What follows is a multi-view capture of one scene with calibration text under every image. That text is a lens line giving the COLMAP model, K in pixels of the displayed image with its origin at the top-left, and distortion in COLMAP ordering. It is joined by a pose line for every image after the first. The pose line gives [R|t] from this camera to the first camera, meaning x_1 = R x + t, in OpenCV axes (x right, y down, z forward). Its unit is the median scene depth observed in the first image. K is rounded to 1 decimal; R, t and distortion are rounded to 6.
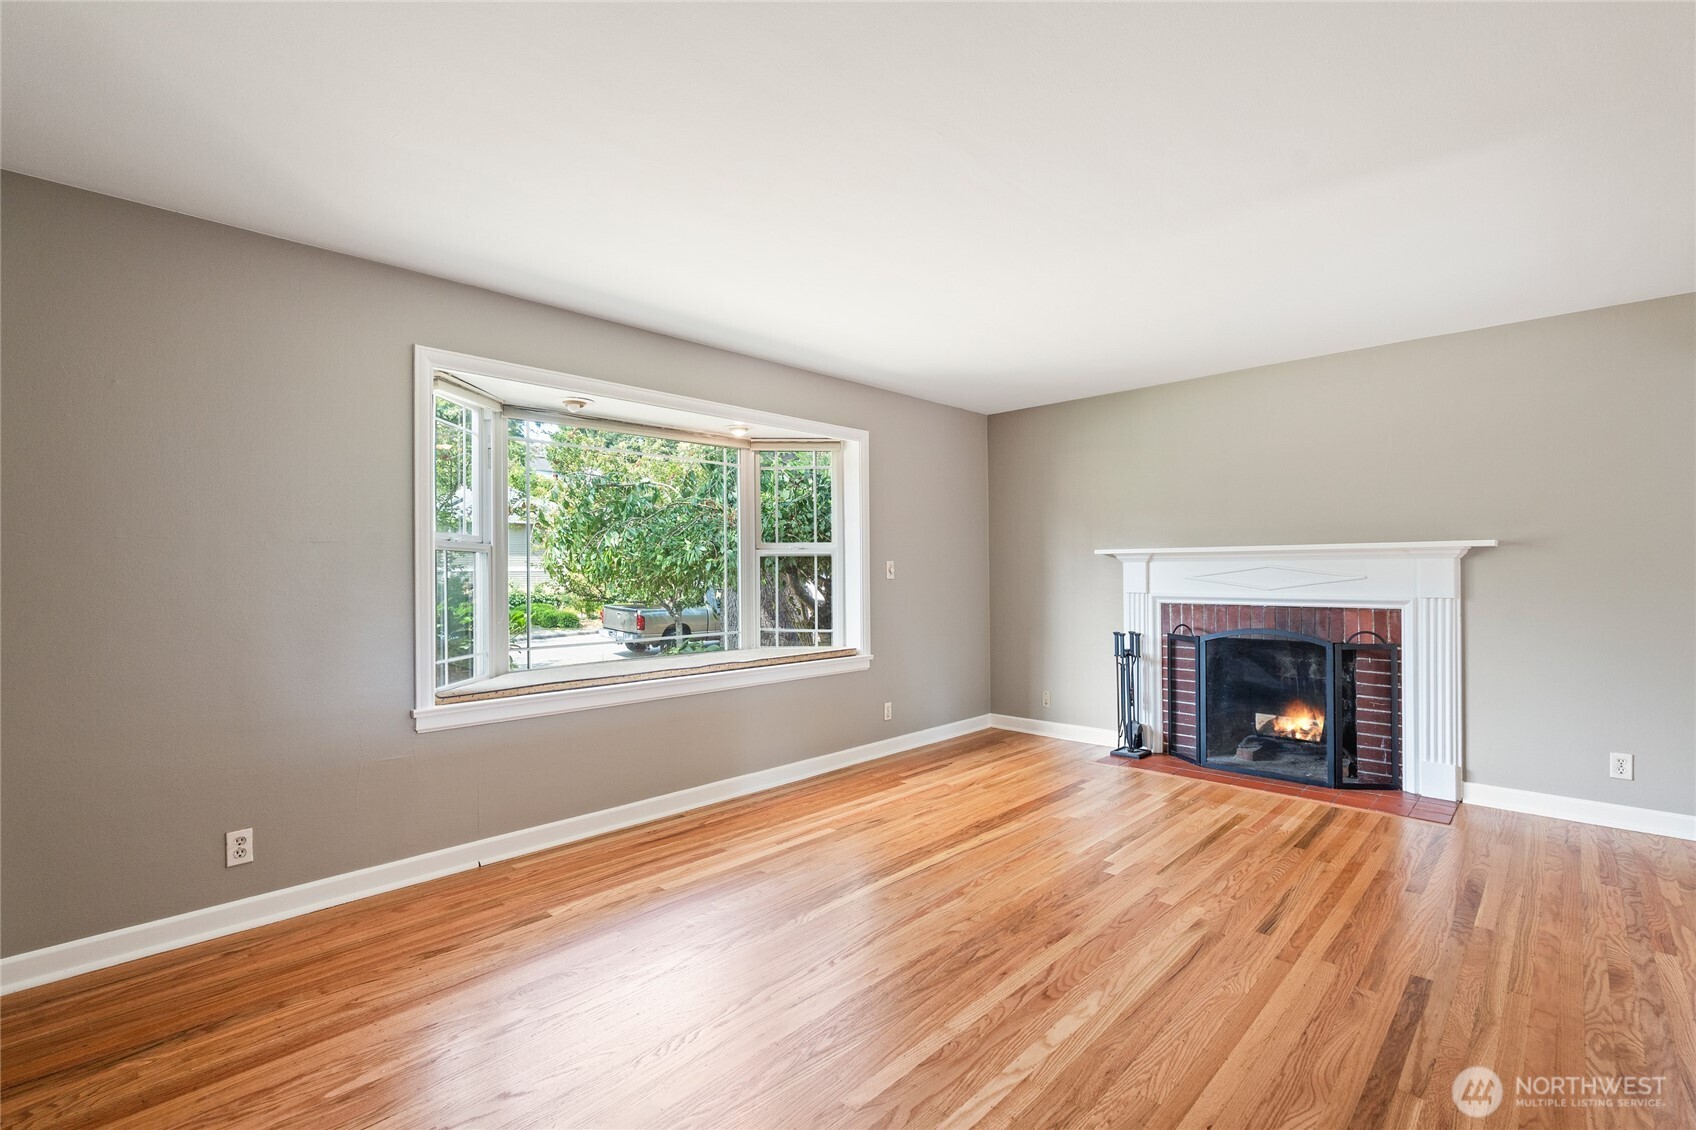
lens RADIAL K [[761.8, 0, 855.1], [0, 761.8, 562.9], [0, 0, 1]] dist [-0.000957, 0.000273]
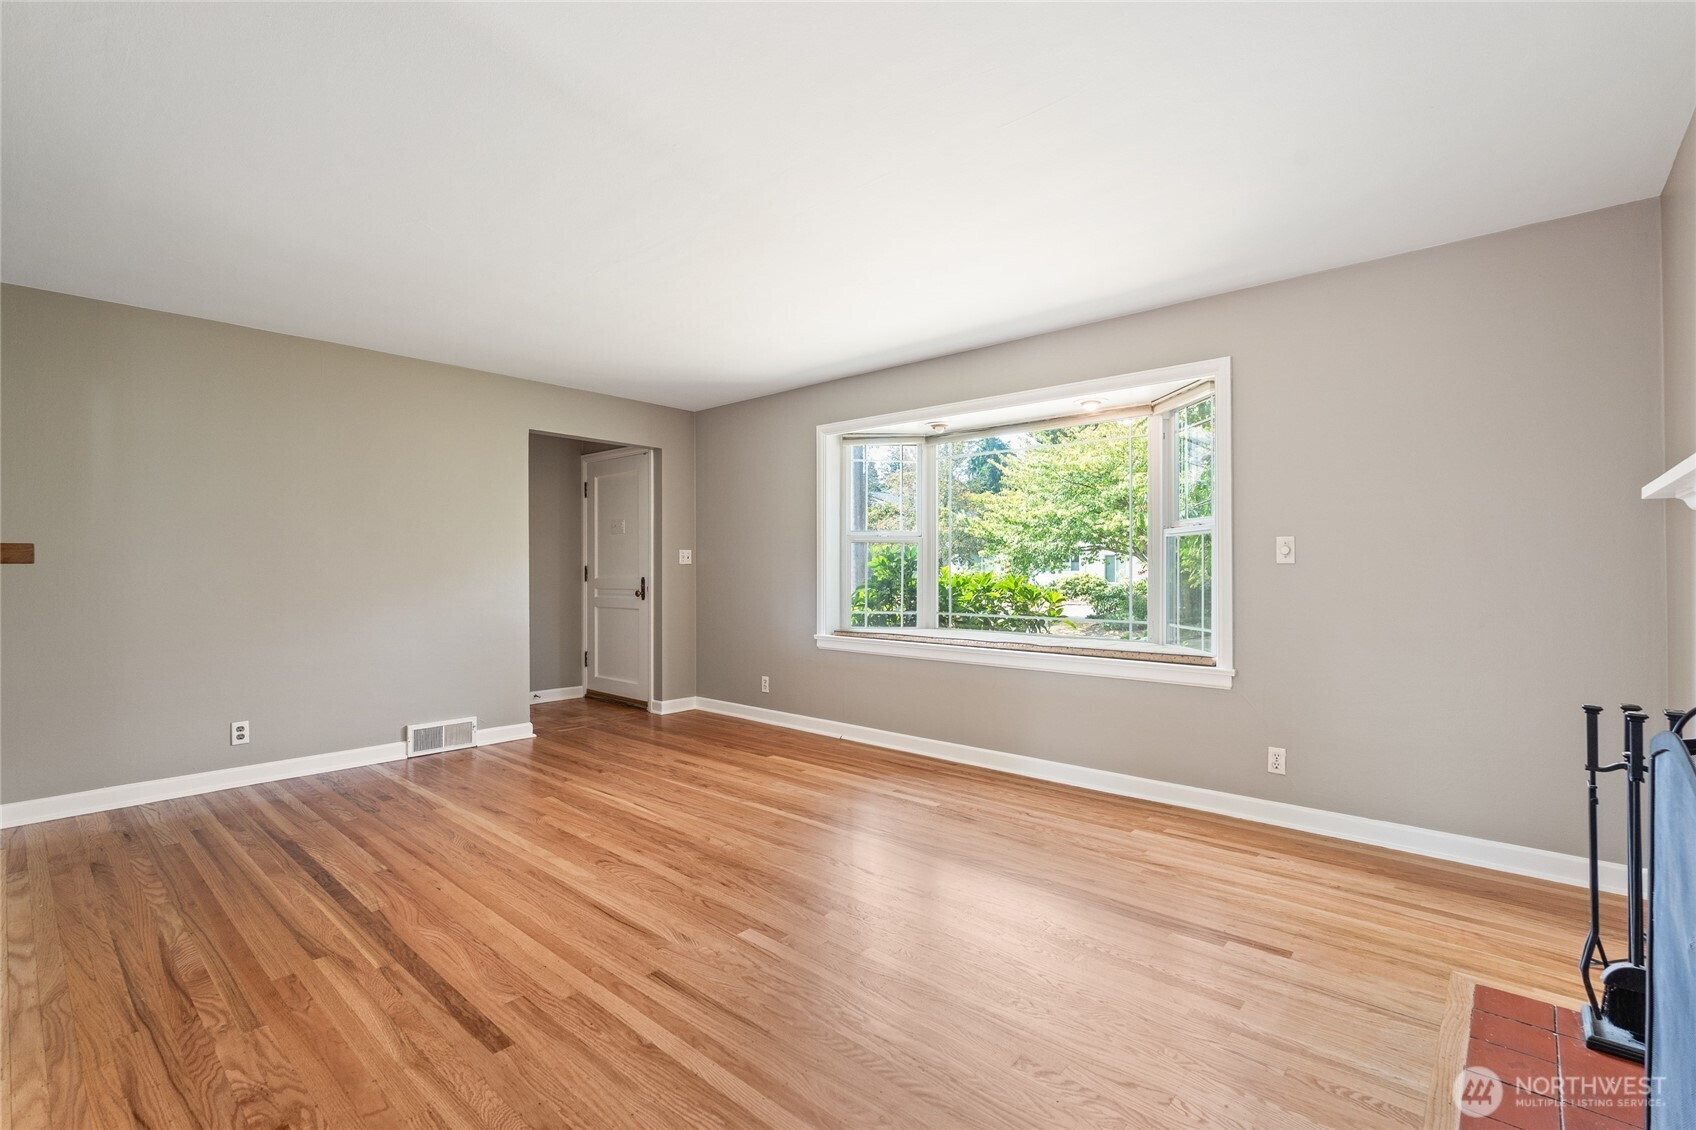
lens RADIAL K [[761.8, 0, 848.2], [0, 761.8, 565.3], [0, 0, 1]] dist [-0.000957, 0.000273]
pose [[0.030727, 0.000944, -0.999527, 0.949677], [0.010397, 0.999945, 0.001264, 0.024855], [0.999474, -0.010431, 0.030715, 0.820032]]
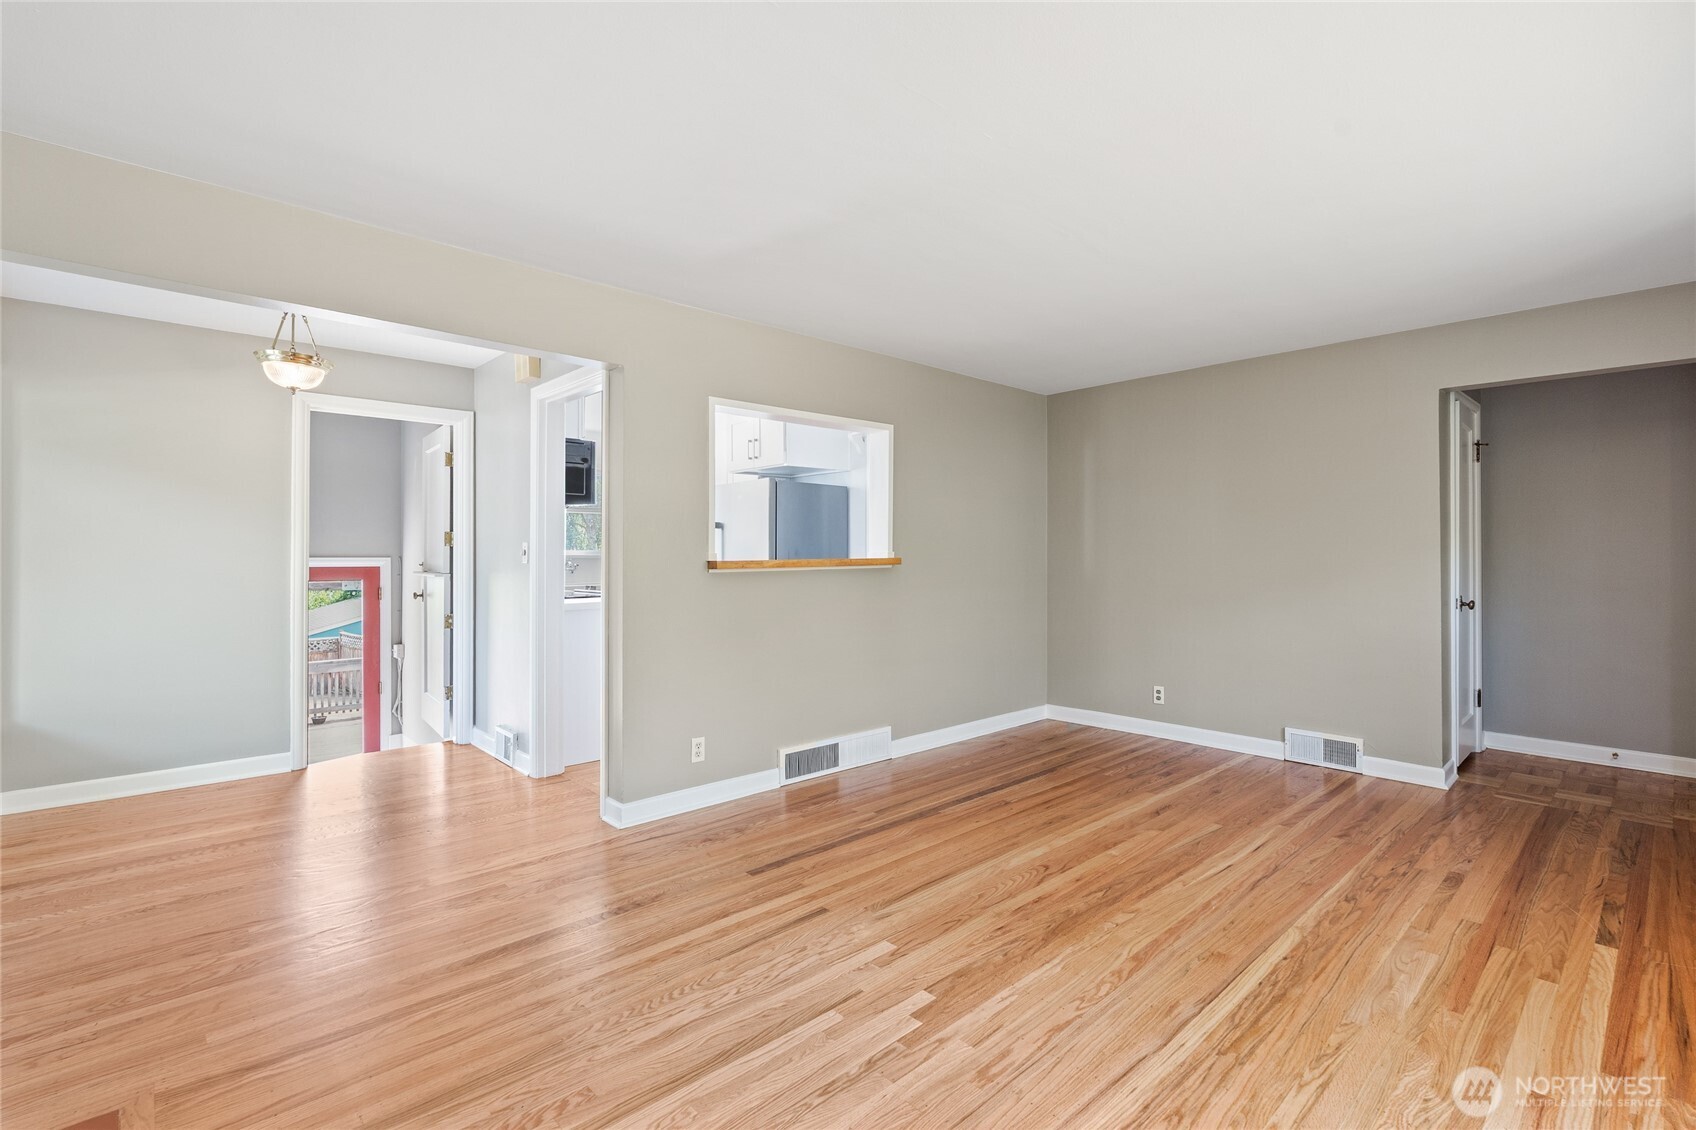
lens RADIAL K [[761.8, 0, 874.4], [0, 761.8, 549.4], [0, 0, 1]] dist [-0.000957, 0.000273]
pose [[-0.998717, 0.007482, 0.050080, 0.284082], [0.006645, 0.999836, -0.016858, 0.011269], [-0.050197, -0.016504, -0.998603, 1.397699]]
